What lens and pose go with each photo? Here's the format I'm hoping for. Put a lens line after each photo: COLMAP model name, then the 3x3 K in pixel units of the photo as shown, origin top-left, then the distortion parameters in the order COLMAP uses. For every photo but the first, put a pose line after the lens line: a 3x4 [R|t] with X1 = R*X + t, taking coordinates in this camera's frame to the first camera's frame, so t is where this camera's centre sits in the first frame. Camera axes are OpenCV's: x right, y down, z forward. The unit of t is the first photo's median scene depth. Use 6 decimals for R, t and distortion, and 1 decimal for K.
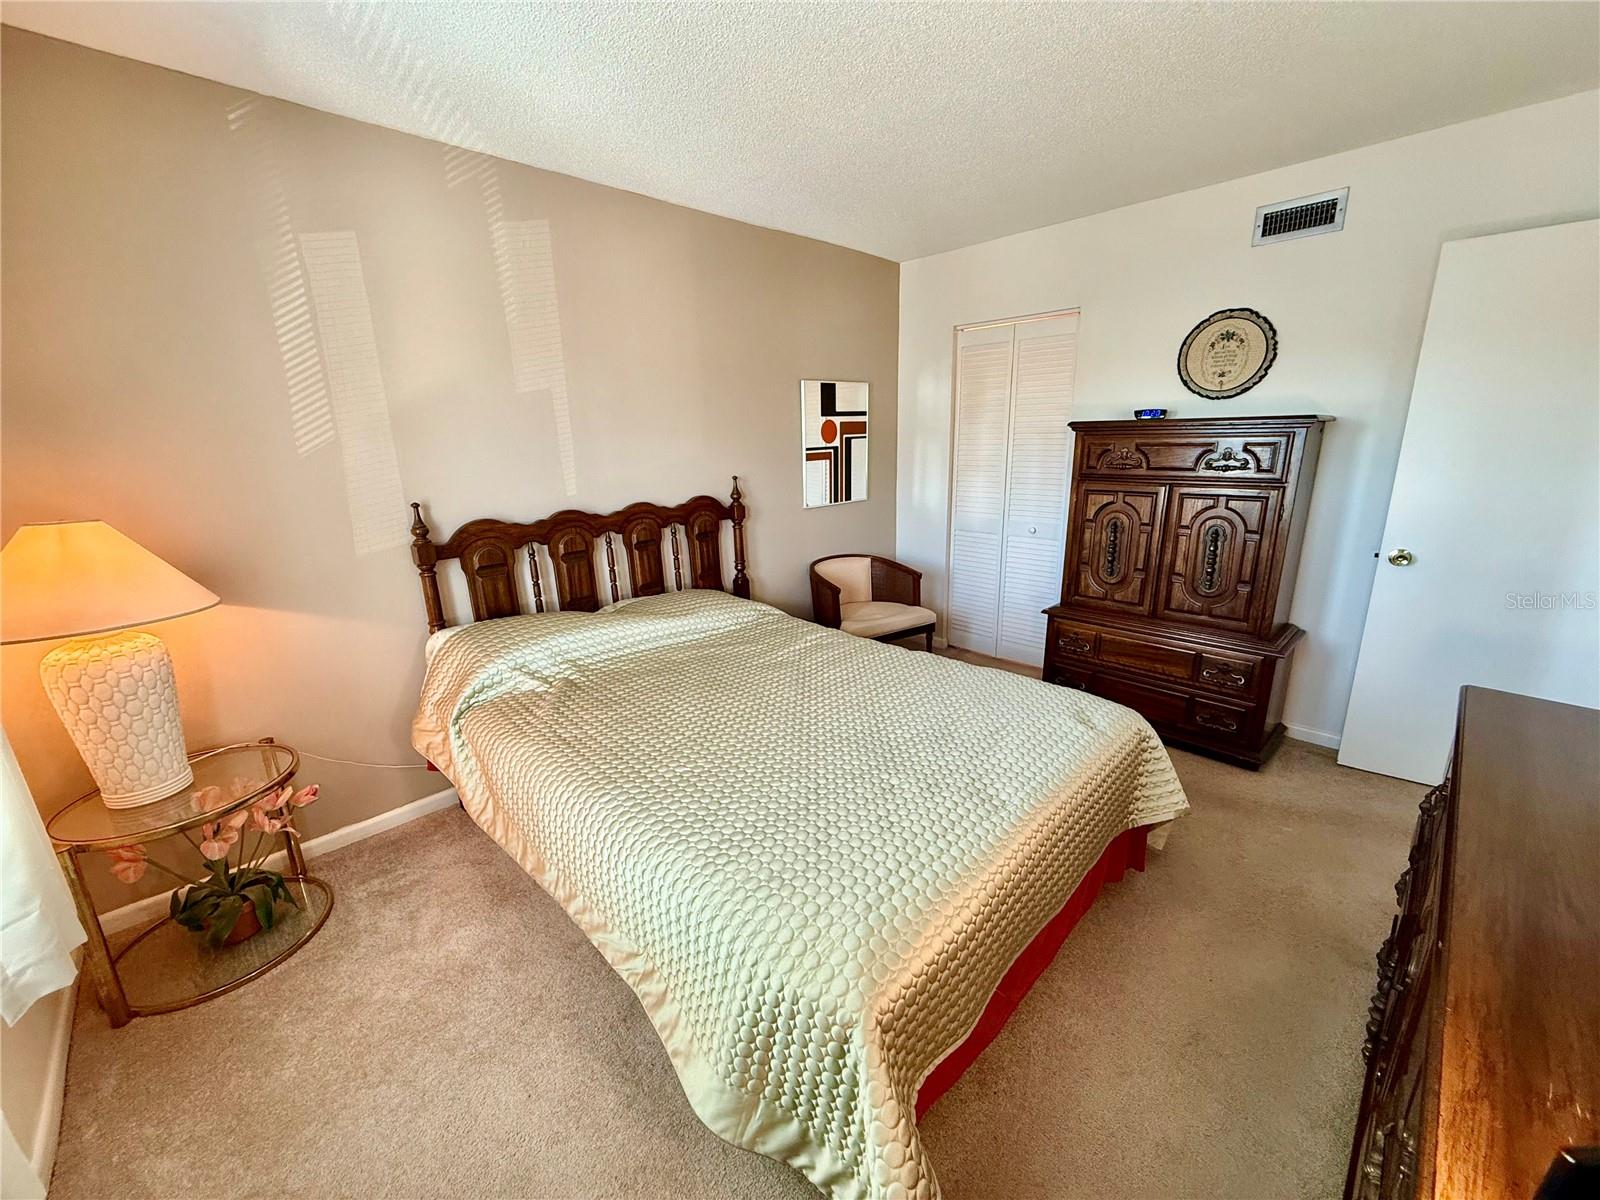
lens RADIAL K [[633.3, 0, 800.0], [0, 633.3, 600.0], [0, 0, 1]] dist [0.002392, 0.000130]
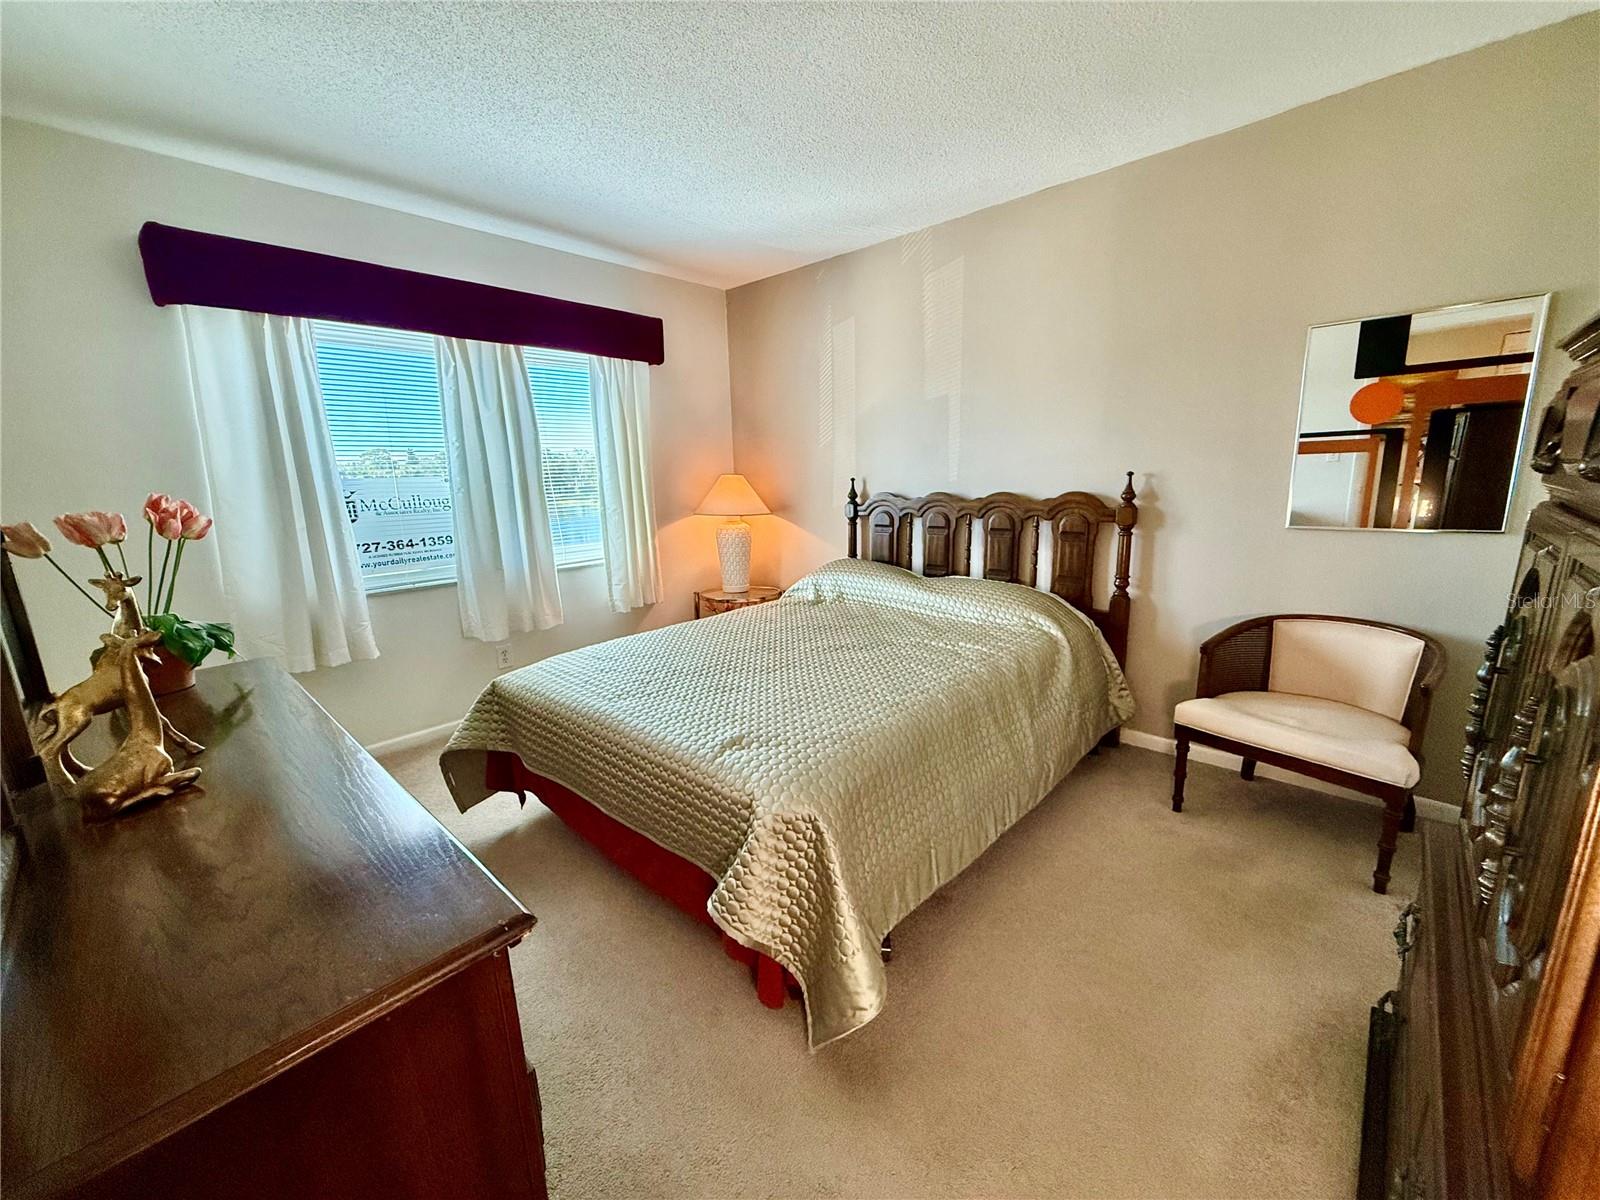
lens RADIAL K [[633.3, 0, 800.0], [0, 633.3, 600.0], [0, 0, 1]] dist [0.002392, 0.000130]
pose [[0.051103, 0.232480, -0.971258, 0.709630], [-0.217984, 0.951676, 0.216324, -0.121641], [0.974613, 0.200664, 0.099310, 0.534793]]
